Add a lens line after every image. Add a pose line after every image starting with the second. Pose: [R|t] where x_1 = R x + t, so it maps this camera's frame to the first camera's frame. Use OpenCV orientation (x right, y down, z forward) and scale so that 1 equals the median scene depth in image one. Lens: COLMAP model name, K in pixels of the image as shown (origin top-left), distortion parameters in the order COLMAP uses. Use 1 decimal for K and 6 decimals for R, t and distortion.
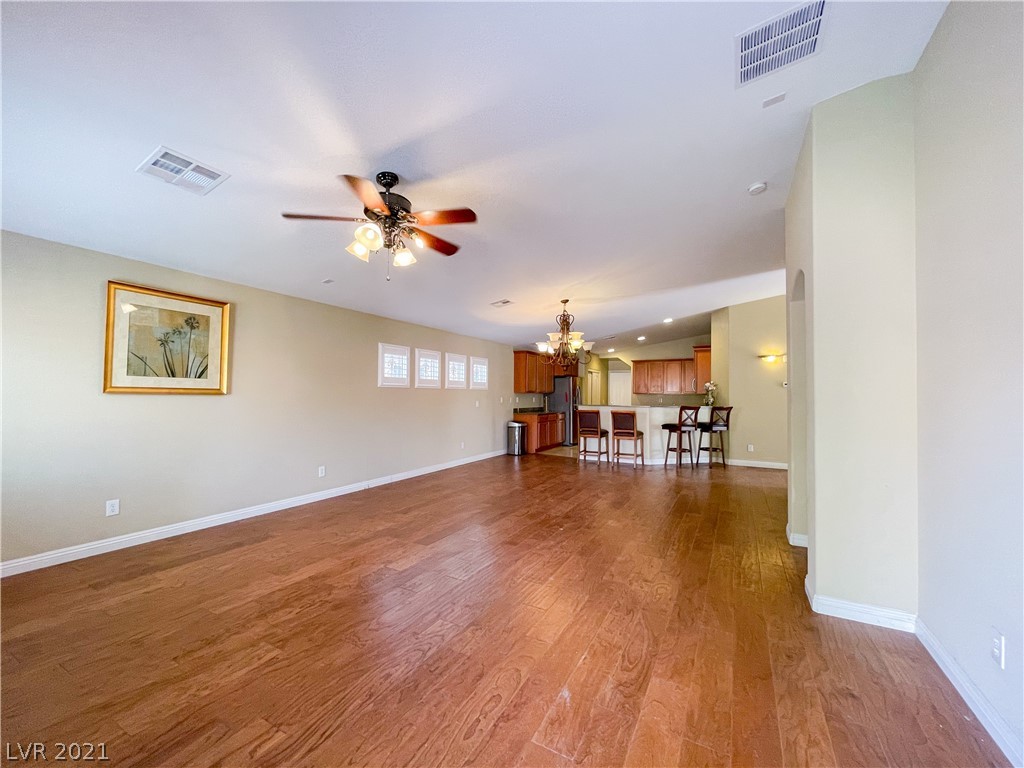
lens RADIAL K [[414.4, 0, 513.3], [0, 414.4, 381.5], [0, 0, 1]] dist [-0.002001, 0.000542]
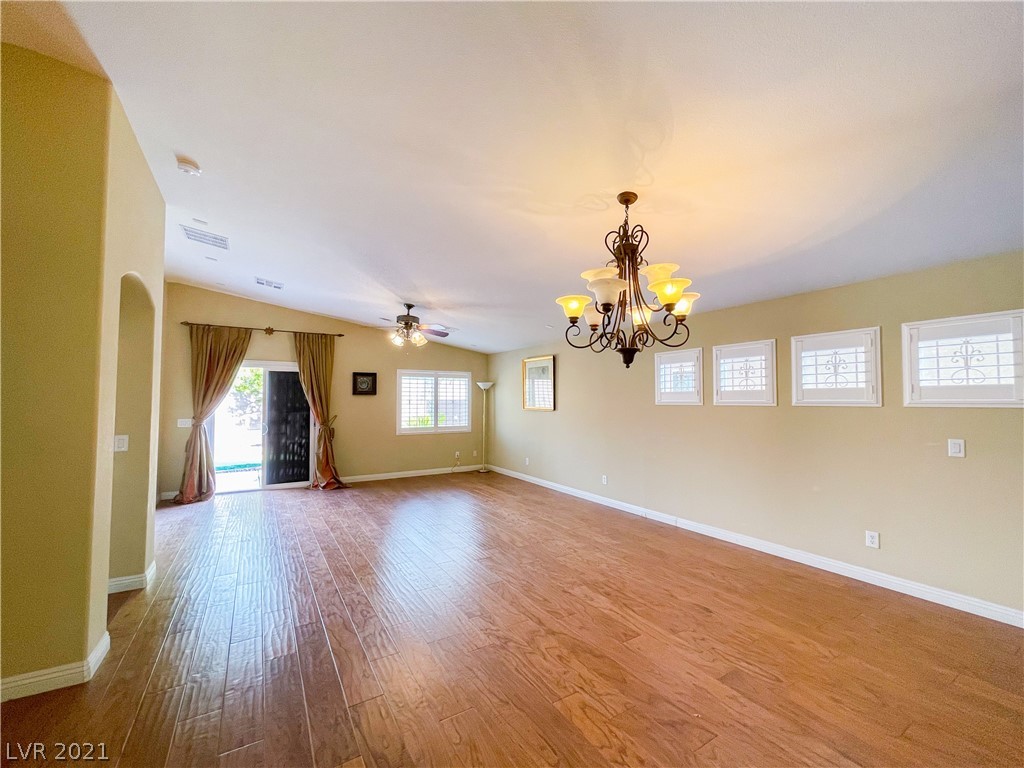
lens RADIAL K [[414.4, 0, 510.8], [0, 414.4, 383.4], [0, 0, 1]] dist [-0.002001, 0.000542]
pose [[-0.500587, -0.066924, -0.863096, 0.465027], [0.000540, 0.996983, -0.077619, 0.029041], [0.865686, -0.039321, -0.499040, 0.958851]]
